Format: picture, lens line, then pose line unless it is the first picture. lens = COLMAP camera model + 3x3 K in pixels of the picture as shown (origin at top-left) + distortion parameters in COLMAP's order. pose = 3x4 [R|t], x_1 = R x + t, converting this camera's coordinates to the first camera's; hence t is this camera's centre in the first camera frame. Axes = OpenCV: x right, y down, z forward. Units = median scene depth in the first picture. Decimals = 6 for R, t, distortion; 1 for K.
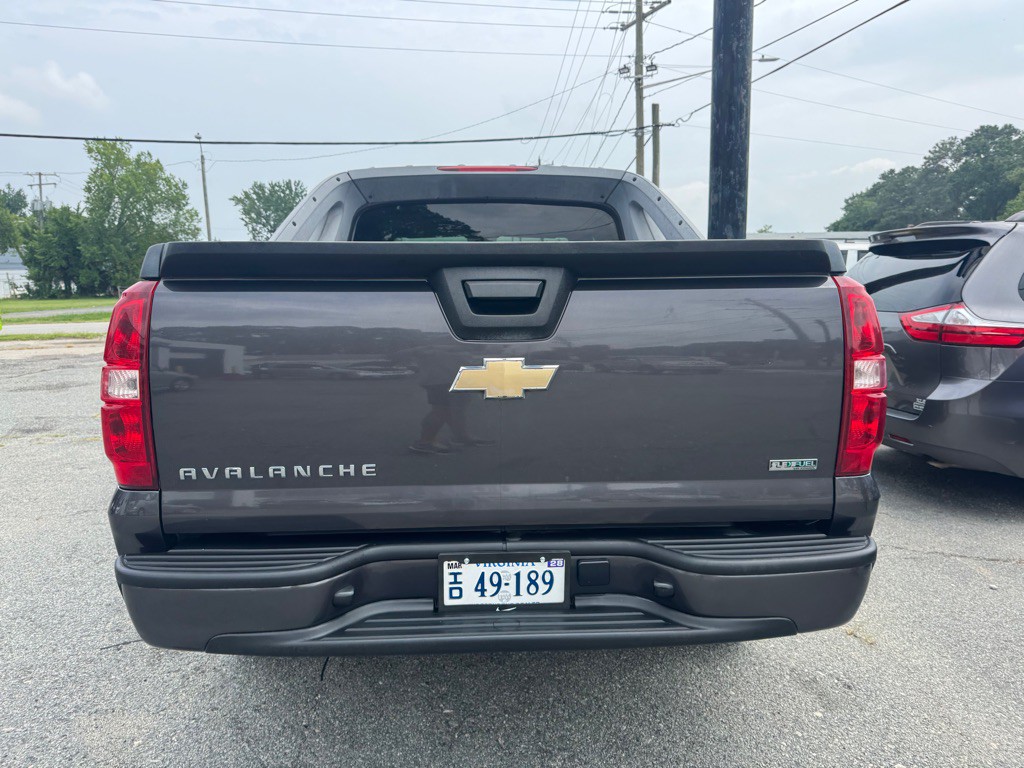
lens RADIAL K [[718.1, 0, 500.2], [0, 718.1, 375.3], [0, 0, 1]] dist [0.009302, -0.014260]
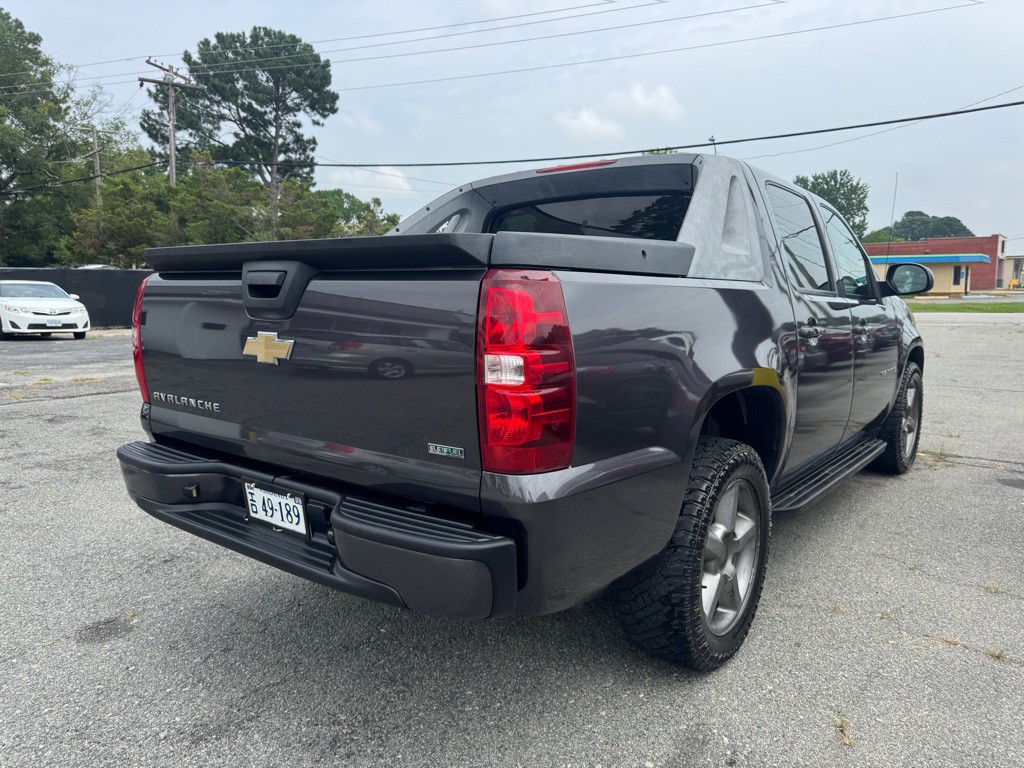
lens RADIAL K [[718.1, 0, 523.5], [0, 718.1, 373.4], [0, 0, 1]] dist [0.009302, -0.014260]
pose [[0.773804, 0.082520, -0.628026, 1.131539], [-0.080158, 0.996264, 0.032141, -0.027002], [0.628332, 0.025470, 0.777528, 0.277457]]
